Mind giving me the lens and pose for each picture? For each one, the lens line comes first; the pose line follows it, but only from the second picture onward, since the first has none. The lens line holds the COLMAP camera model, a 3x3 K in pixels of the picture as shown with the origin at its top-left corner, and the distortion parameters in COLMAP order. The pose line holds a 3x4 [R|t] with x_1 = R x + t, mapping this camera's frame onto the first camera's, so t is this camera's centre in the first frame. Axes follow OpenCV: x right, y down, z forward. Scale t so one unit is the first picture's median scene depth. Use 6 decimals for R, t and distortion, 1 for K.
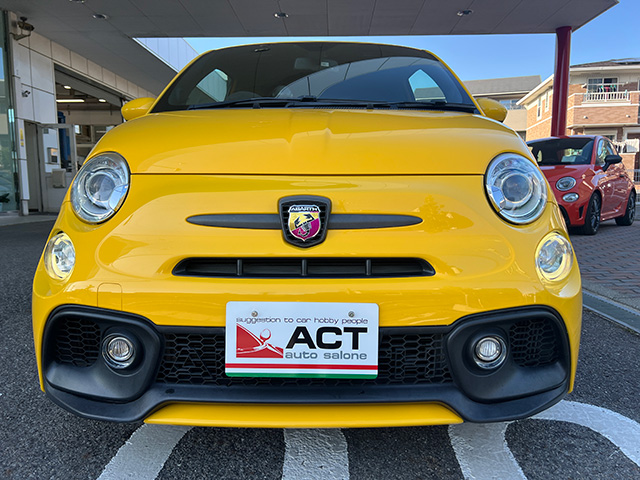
lens RADIAL K [[475.3, 0, 320.0], [0, 475.3, 240.0], [0, 0, 1]] dist [0.050088, -0.058337]
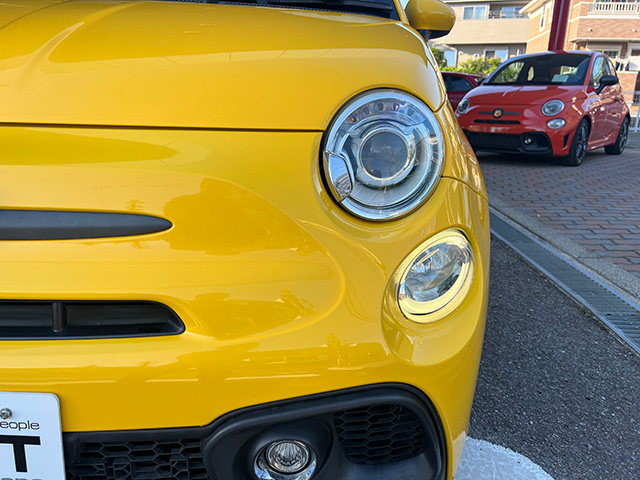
lens RADIAL K [[483.0, 0, 315.1], [0, 483.0, 237.4], [0, 0, 1]] dist [0.051157, -0.069250]
pose [[0.999601, 0.020422, 0.019516, 0.360695], [-0.023376, 0.985907, 0.165655, -0.119706], [-0.015858, -0.166046, 0.985991, 0.465521]]
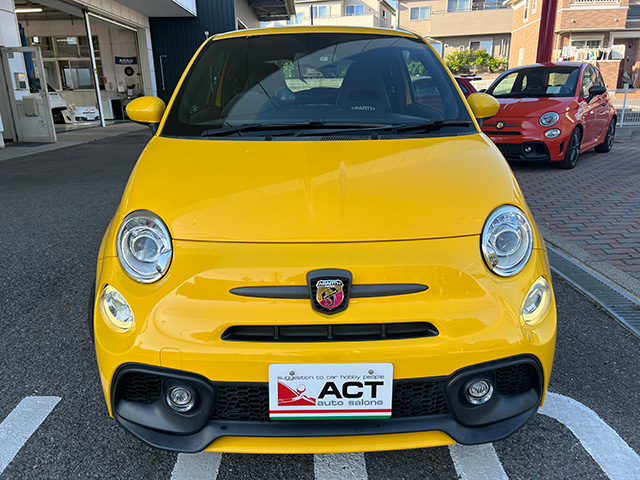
lens RADIAL K [[472.7, 0, 306.4], [0, 472.7, 235.5], [0, 0, 1]] dist [0.054183, -0.069297]
pose [[0.999651, -0.022138, 0.014386, -0.102230], [0.019254, 0.984120, 0.176456, -0.380515], [-0.018064, -0.176118, 0.984203, -0.132917]]
